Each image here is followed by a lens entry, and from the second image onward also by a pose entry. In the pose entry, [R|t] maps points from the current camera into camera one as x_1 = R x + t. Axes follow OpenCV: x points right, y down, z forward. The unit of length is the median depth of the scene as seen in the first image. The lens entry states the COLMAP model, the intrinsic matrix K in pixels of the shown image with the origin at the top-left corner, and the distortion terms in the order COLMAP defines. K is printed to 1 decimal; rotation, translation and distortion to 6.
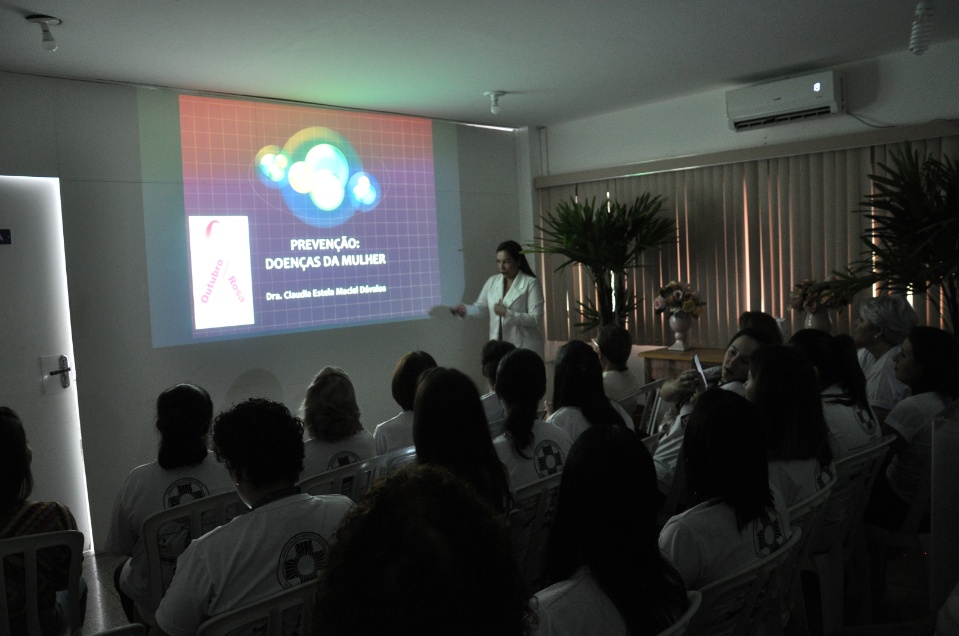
lens RADIAL K [[748.2, 0, 479.5], [0, 748.2, 318.0], [0, 0, 1]] dist [-0.168130, 0.124018]
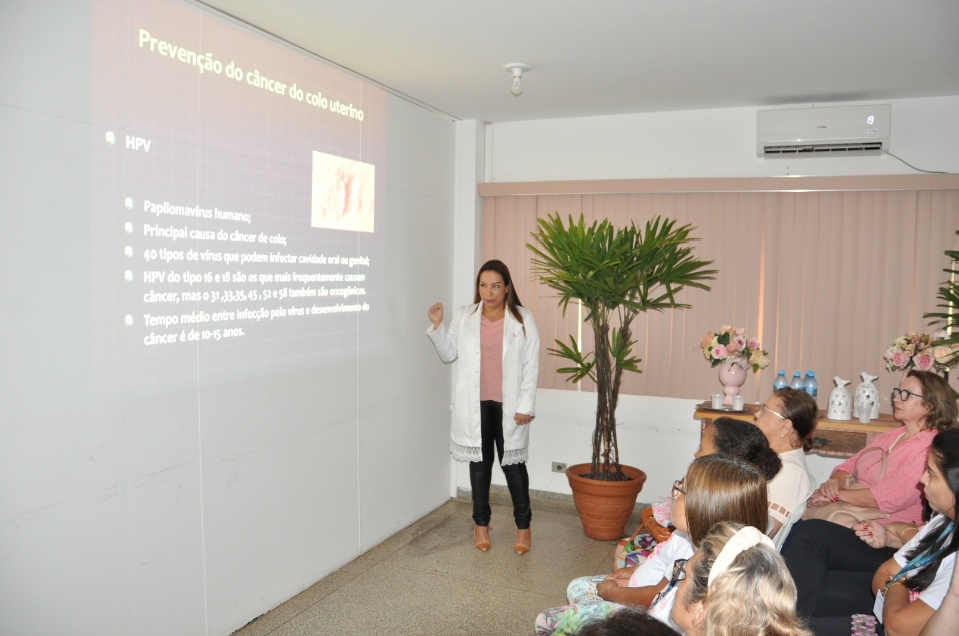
lens RADIAL K [[748.2, 0, 479.5], [0, 748.2, 318.0], [0, 0, 1]] dist [-0.168130, 0.124018]
pose [[0.915641, 0.039168, 0.400085, -0.320257], [-0.030343, 0.999137, -0.028370, -0.025251], [-0.400851, 0.013837, 0.916039, 0.339249]]
